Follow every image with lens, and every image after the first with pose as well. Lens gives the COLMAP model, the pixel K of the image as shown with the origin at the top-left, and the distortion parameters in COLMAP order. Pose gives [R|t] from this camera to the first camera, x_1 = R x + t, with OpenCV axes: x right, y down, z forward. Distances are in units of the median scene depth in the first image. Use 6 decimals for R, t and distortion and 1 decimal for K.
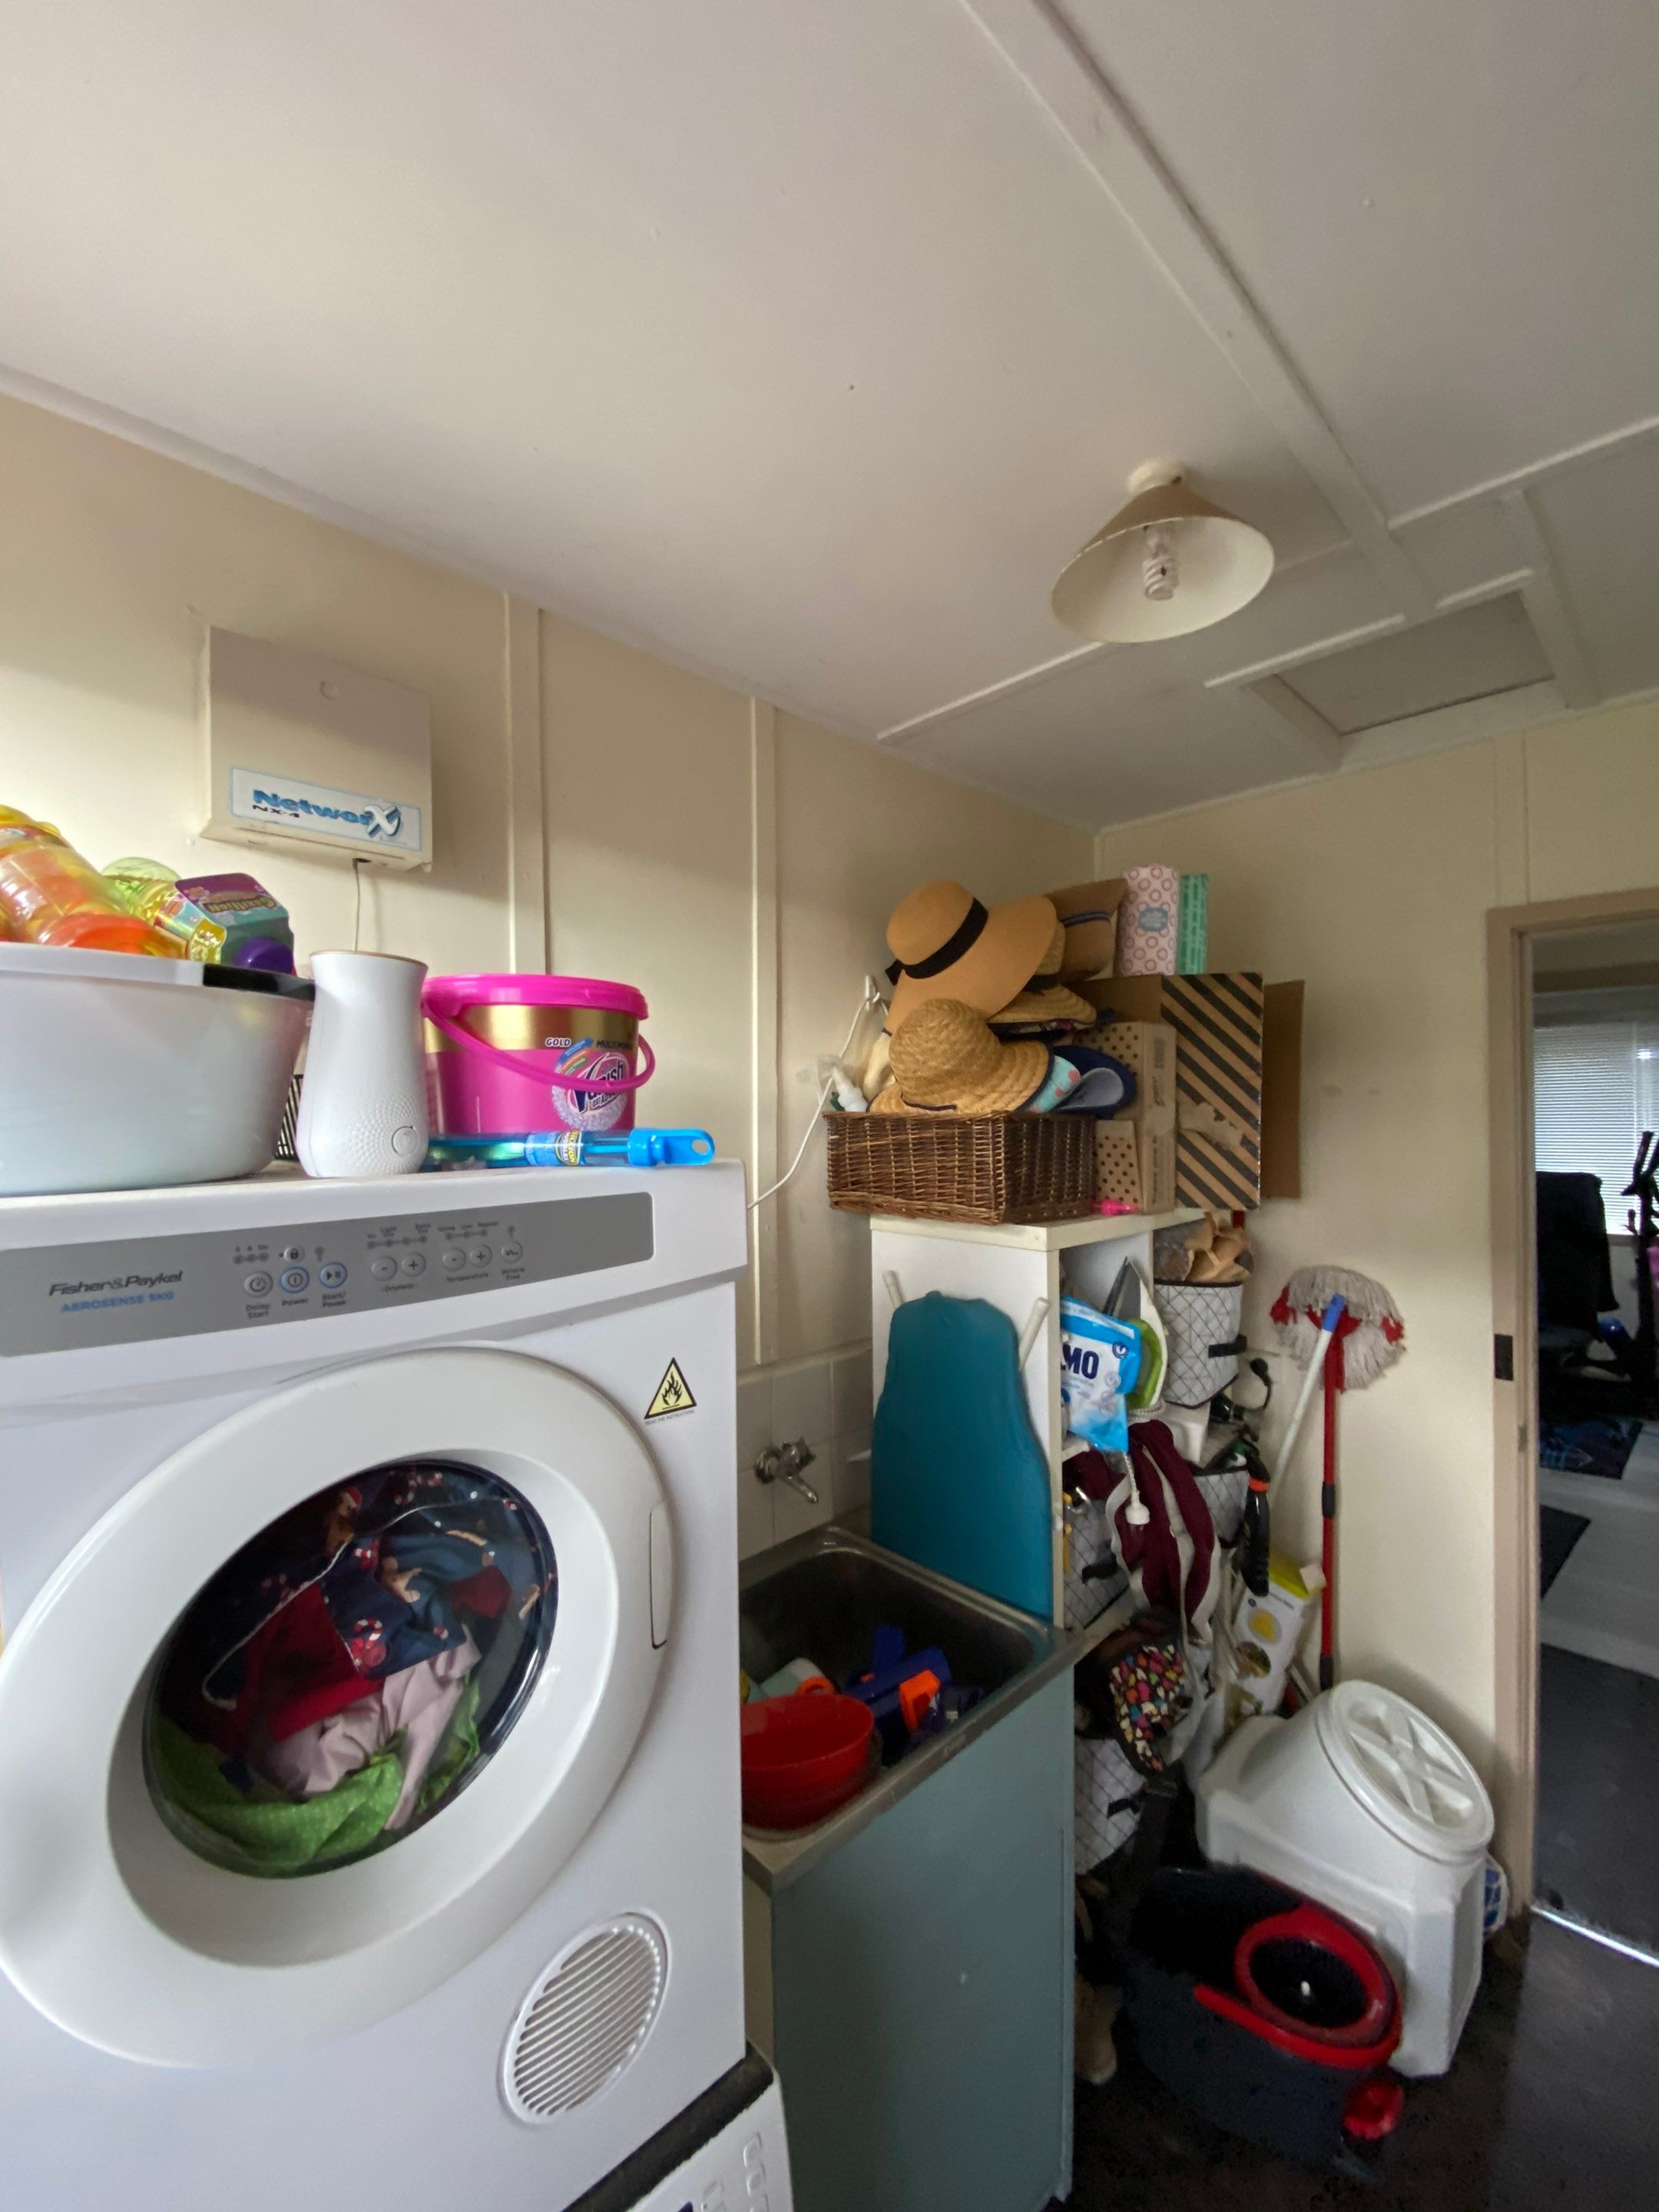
lens RADIAL K [[906.2, 0, 813.2], [0, 906.2, 1101.6], [0, 0, 1]] dist [0.007408, -0.014851]
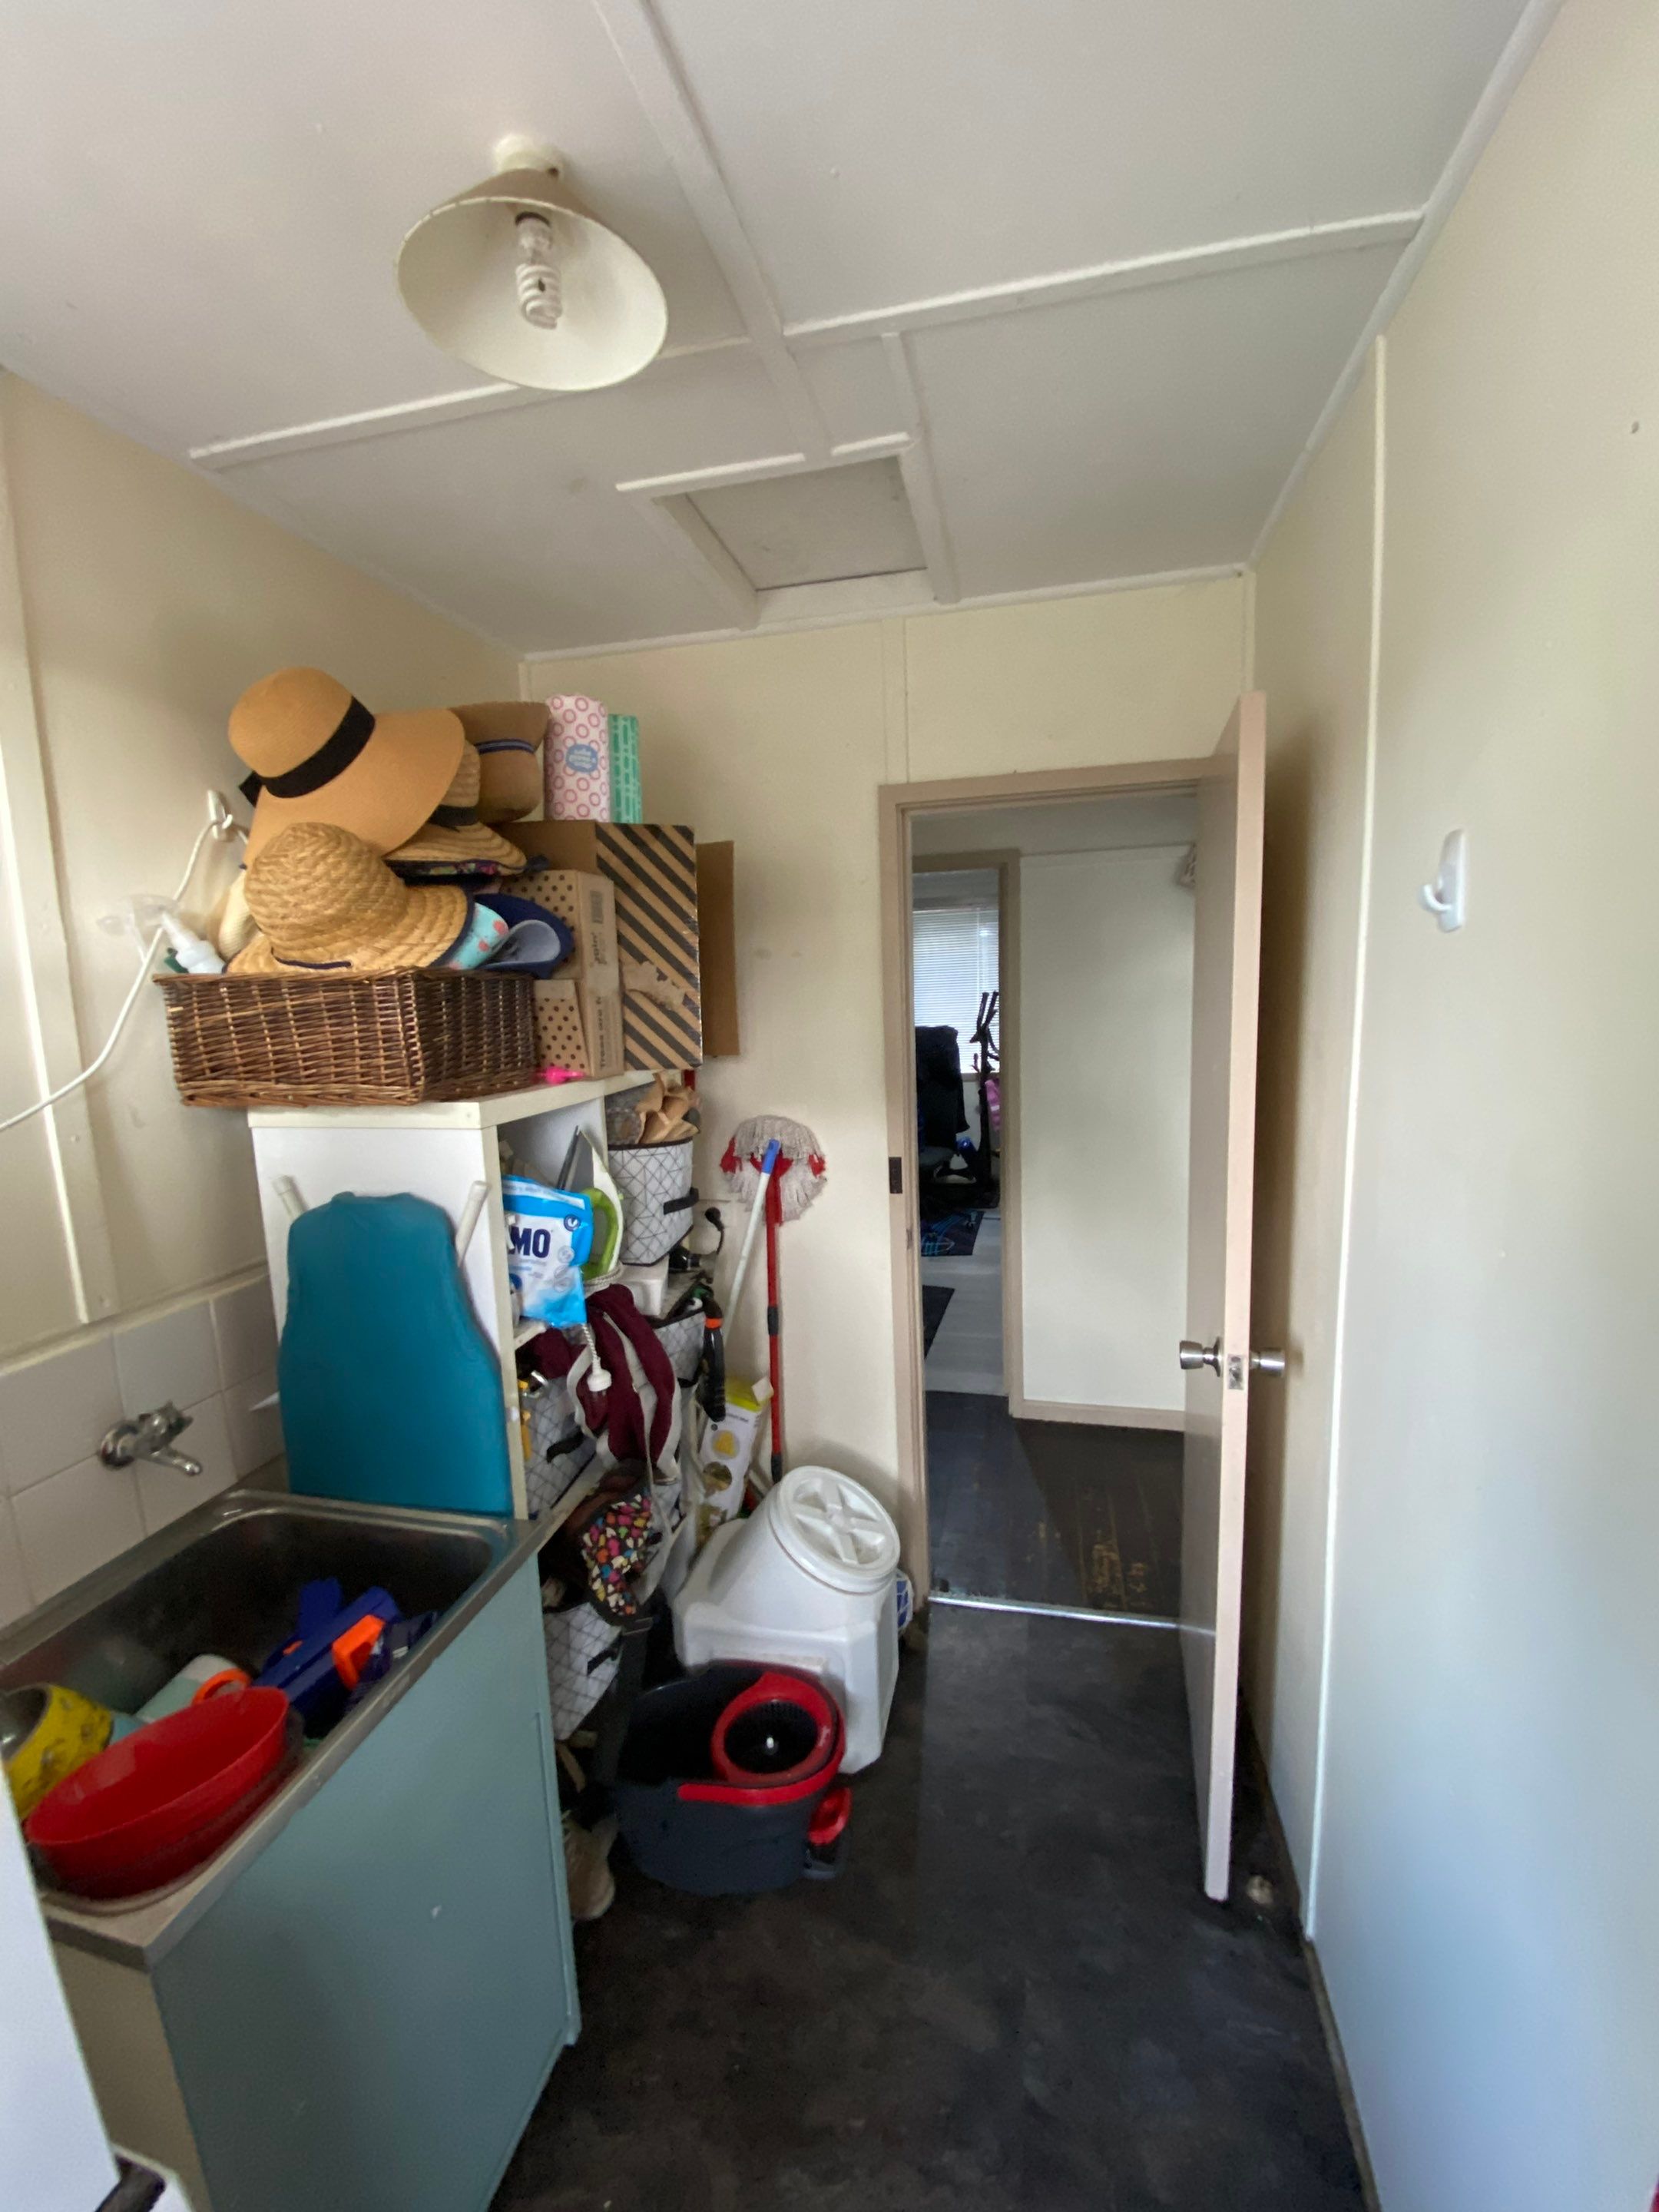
lens RADIAL K [[906.2, 0, 825.2], [0, 906.2, 1091.5], [0, 0, 1]] dist [0.007408, -0.014851]
pose [[0.839822, -0.087306, 0.535795, 0.062971], [0.023047, 0.991827, 0.125492, 0.024308], [-0.542372, -0.093042, 0.834971, 0.071784]]
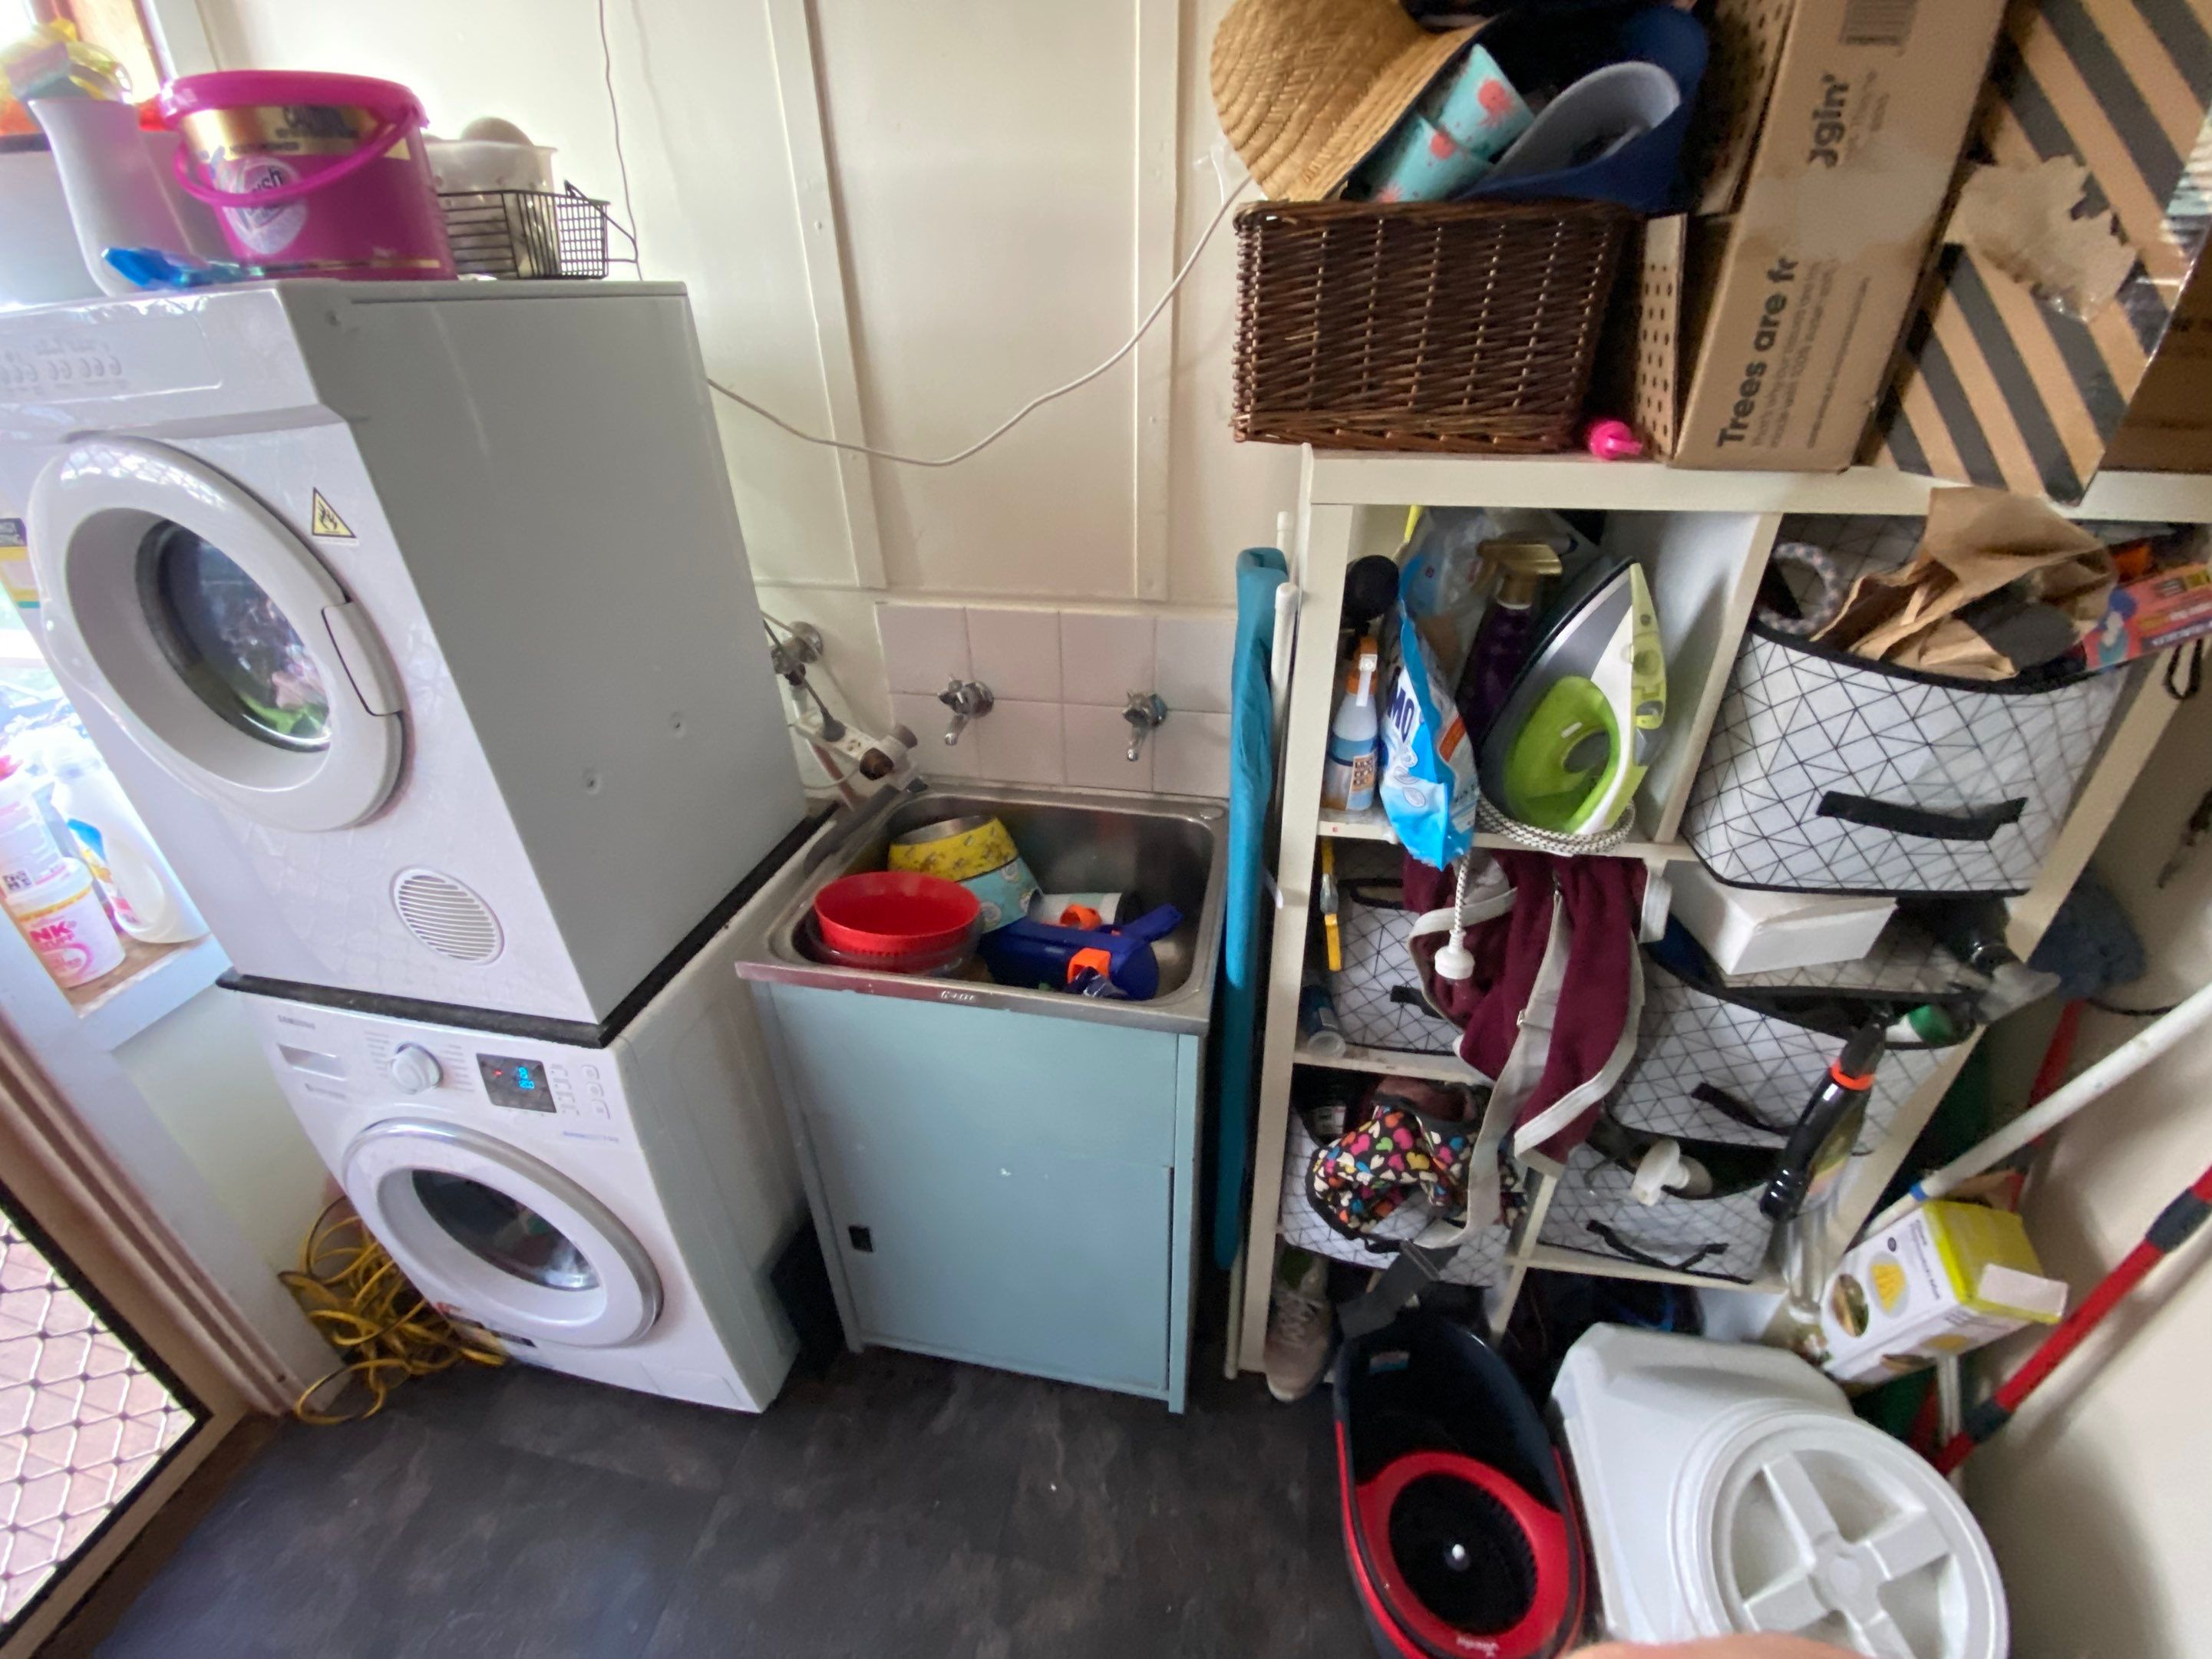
lens RADIAL K [[906.1, 0, 1121.8], [0, 906.1, 835.3], [0, 0, 1]] dist [0.007408, -0.014851]
pose [[0.571165, 0.410287, -0.710940, 0.650465], [0.023388, 0.857631, 0.513733, 0.048515], [0.820502, -0.310054, 0.480253, 0.542848]]
